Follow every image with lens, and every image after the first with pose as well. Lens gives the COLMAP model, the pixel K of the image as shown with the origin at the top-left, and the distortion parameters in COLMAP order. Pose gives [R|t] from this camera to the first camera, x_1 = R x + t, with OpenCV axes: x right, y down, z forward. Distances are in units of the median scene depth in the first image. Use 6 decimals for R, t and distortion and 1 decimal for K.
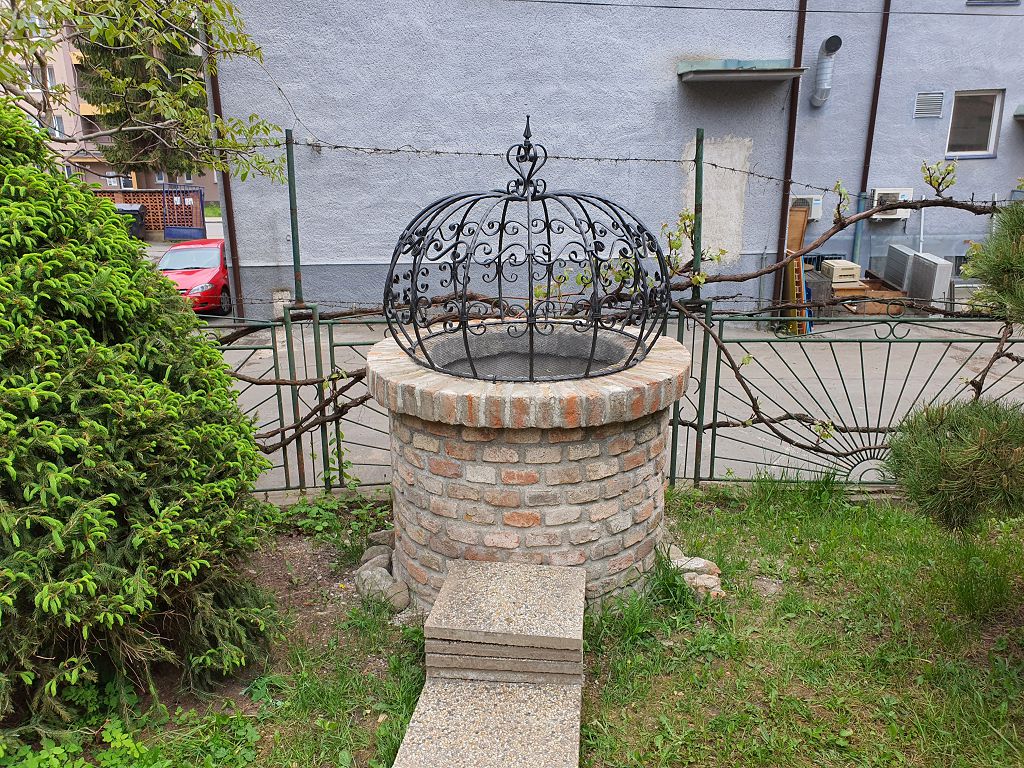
lens RADIAL K [[784.6, 0, 508.3], [0, 784.6, 381.4], [0, 0, 1]] dist [0.000715, -0.003162]
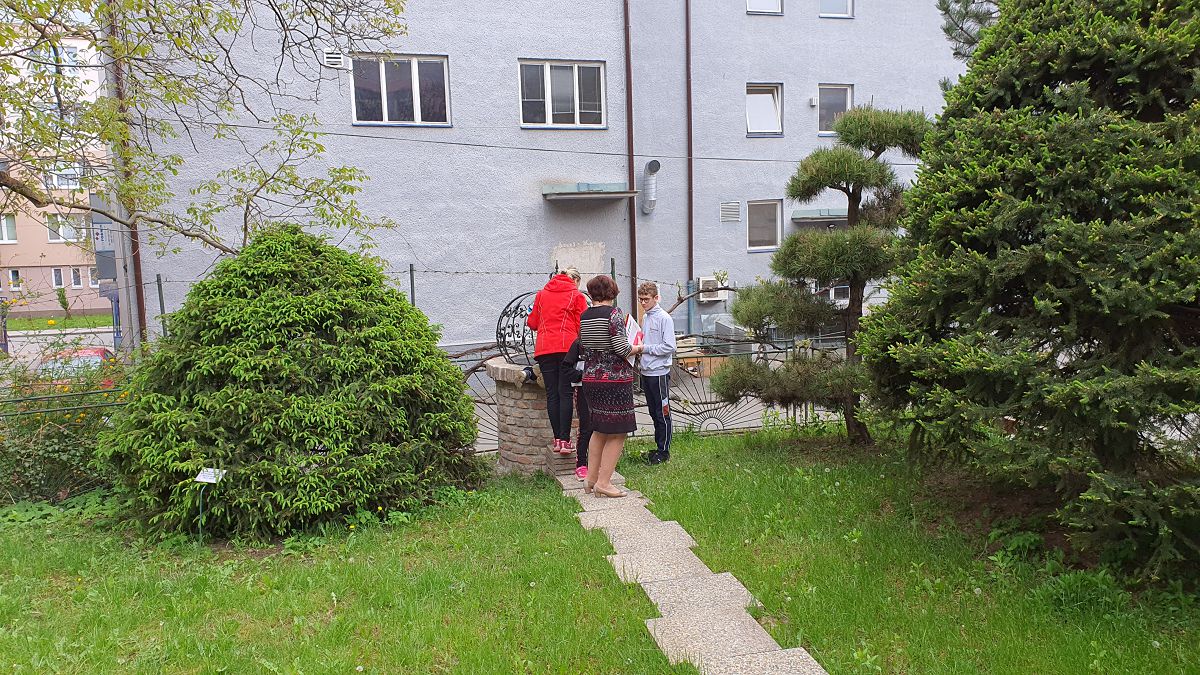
lens RADIAL K [[908.4, 0, 601.1], [0, 908.4, 338.5], [0, 0, 1]] dist [0.022320, -0.019763]
pose [[0.950146, -0.052938, 0.307280, -0.150501], [0.106495, 0.981317, -0.160235, 0.075413], [-0.293057, 0.184971, 0.938032, -0.338683]]
